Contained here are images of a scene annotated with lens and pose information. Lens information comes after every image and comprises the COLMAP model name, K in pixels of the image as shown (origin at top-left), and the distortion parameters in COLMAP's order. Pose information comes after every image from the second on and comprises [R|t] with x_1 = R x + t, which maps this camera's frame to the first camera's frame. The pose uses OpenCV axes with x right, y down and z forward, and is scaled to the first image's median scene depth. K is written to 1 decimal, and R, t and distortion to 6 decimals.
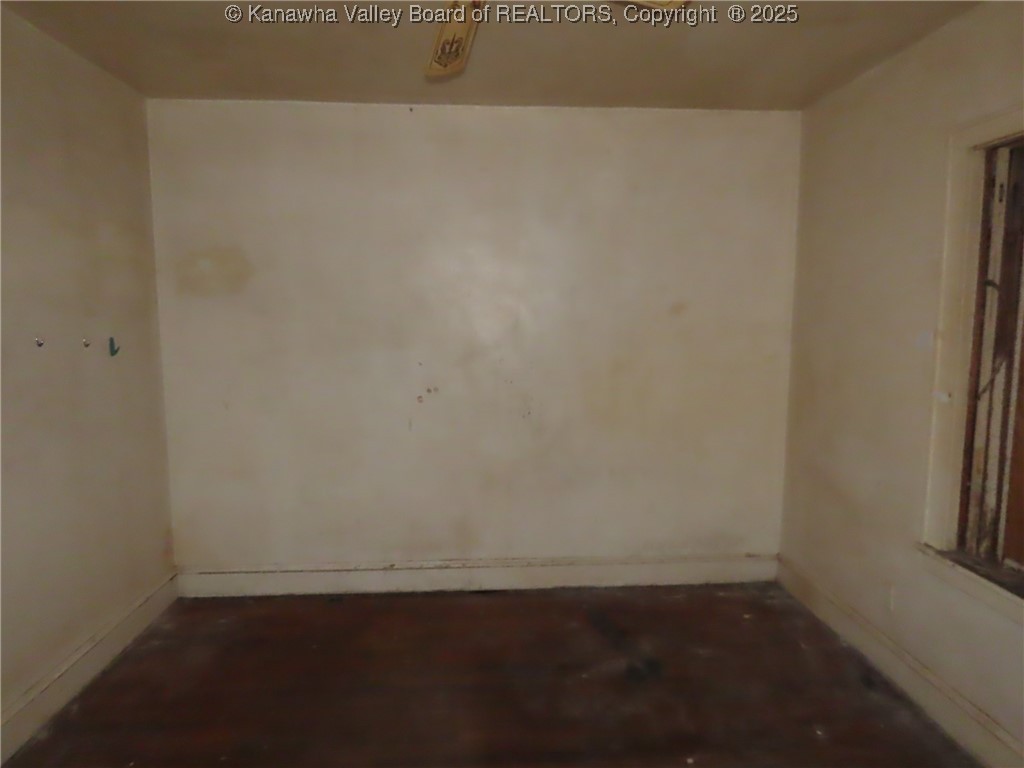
lens RADIAL K [[647.6, 0, 515.0], [0, 647.6, 385.3], [0, 0, 1]] dist [-0.011659, 0.003999]
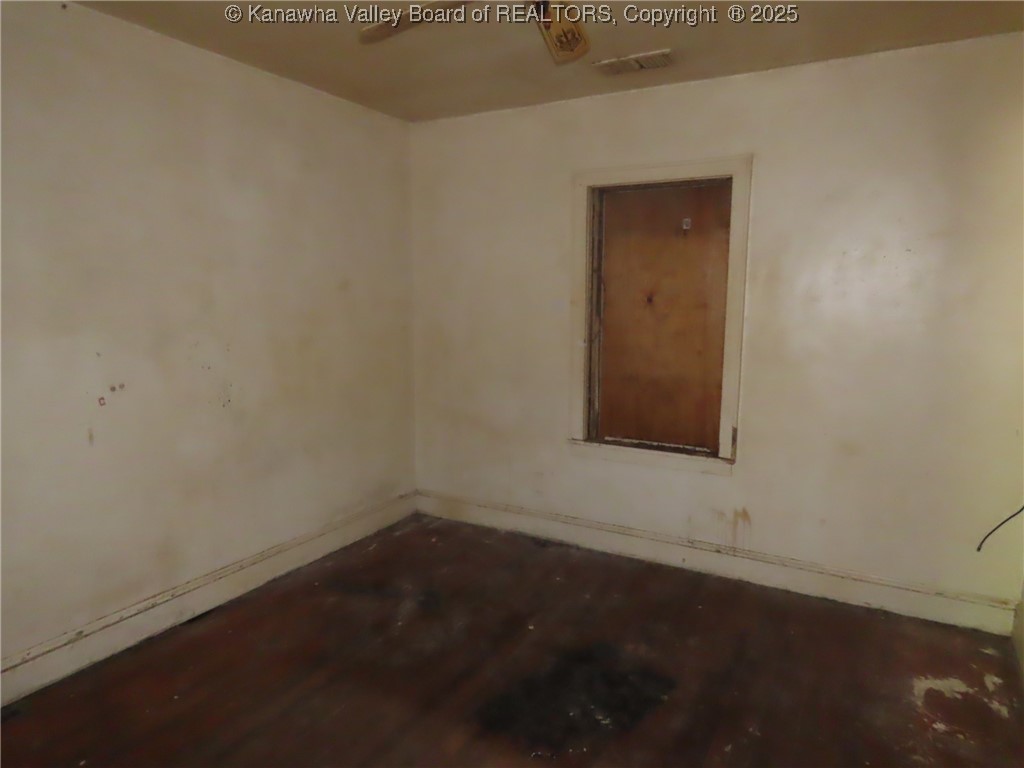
lens RADIAL K [[647.6, 0, 517.6], [0, 647.6, 383.4], [0, 0, 1]] dist [-0.011659, 0.003999]
pose [[0.538852, -0.113139, 0.834768, -0.501140], [0.092471, 0.992896, 0.074880, -0.010638], [-0.837310, 0.036843, 0.545486, 0.177892]]
